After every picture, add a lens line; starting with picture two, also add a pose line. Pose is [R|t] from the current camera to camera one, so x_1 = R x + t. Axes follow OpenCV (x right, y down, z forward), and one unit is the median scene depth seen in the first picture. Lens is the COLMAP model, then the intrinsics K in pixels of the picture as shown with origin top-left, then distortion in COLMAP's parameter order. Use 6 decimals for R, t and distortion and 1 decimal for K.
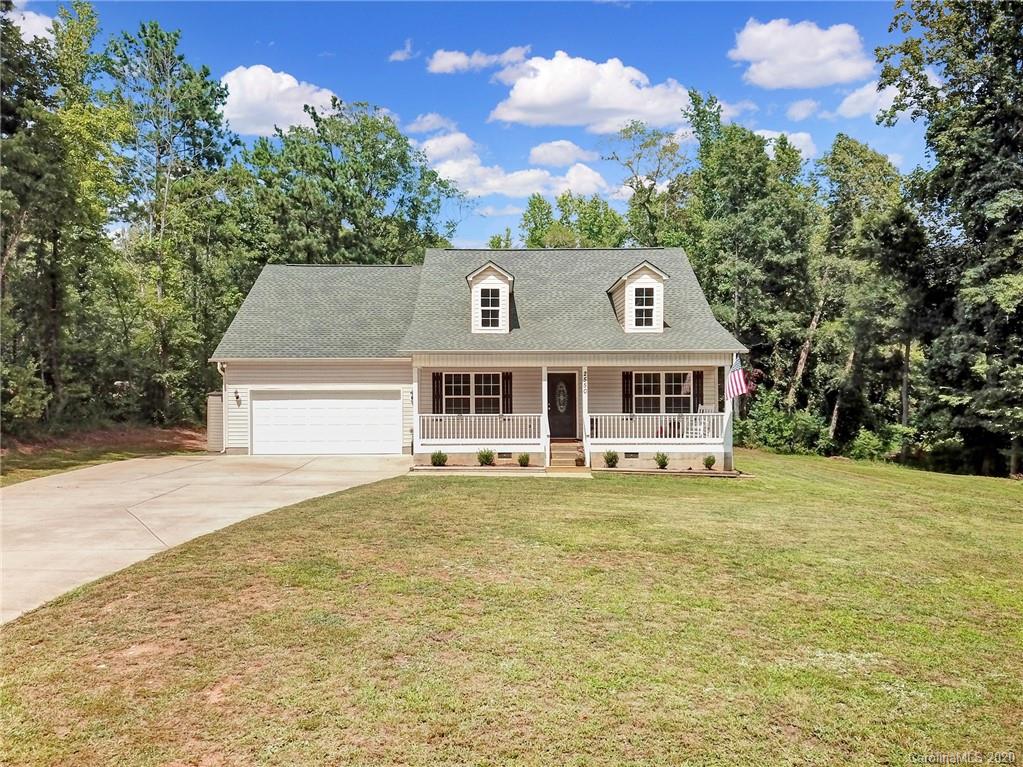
lens RADIAL K [[789.2, 0, 515.9], [0, 789.2, 385.9], [0, 0, 1]] dist [-0.003660, 0.004826]
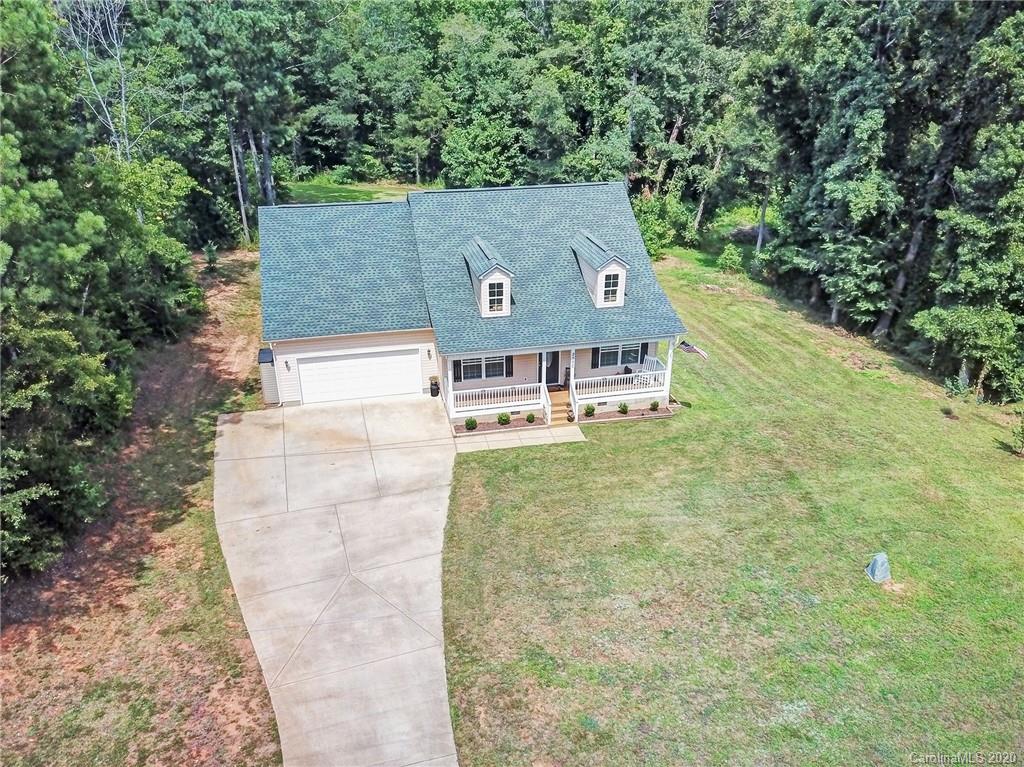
lens RADIAL K [[789.9, 0, 516.4], [0, 789.9, 385.9], [0, 0, 1]] dist [-0.003660, 0.004826]
pose [[0.976793, -0.088487, 0.195054, -0.261661], [-0.002831, 0.905257, 0.424855, -0.510963], [-0.214168, -0.415547, 0.883998, -0.192614]]
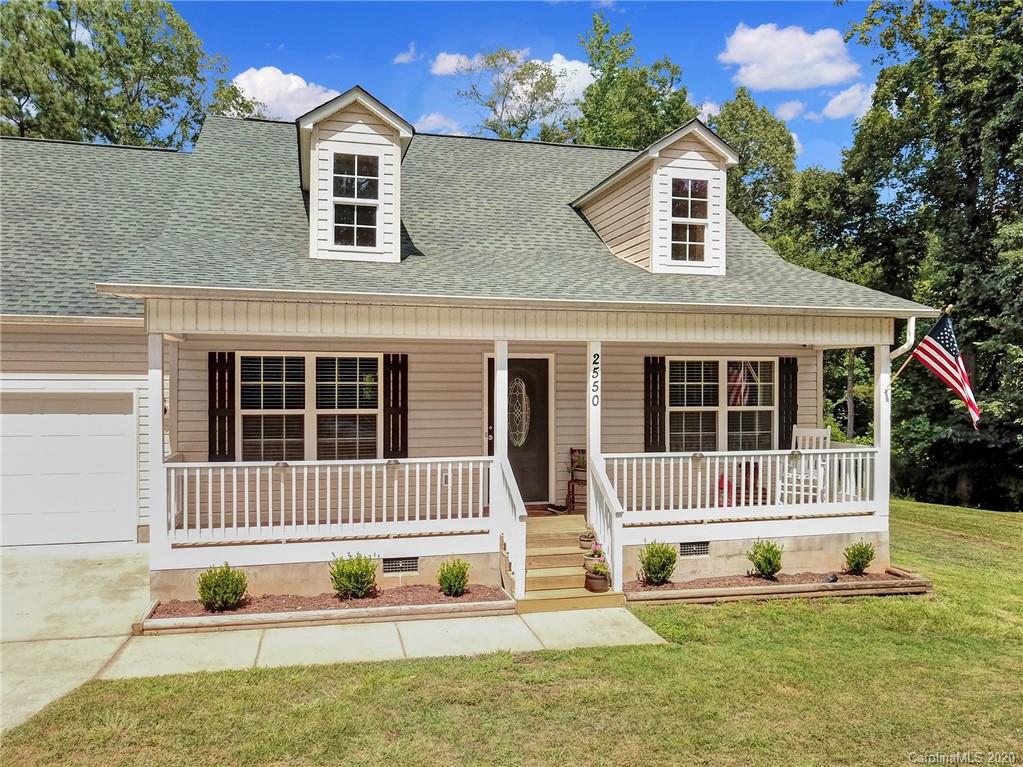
lens RADIAL K [[793.8, 0, 523.4], [0, 793.8, 383.1], [0, 0, 1]] dist [0.001287, 0.003543]
pose [[0.969594, 0.005090, 0.244666, -0.049034], [-0.005695, 0.999982, 0.001766, -0.002757], [-0.244653, -0.003106, 0.969606, 0.566291]]
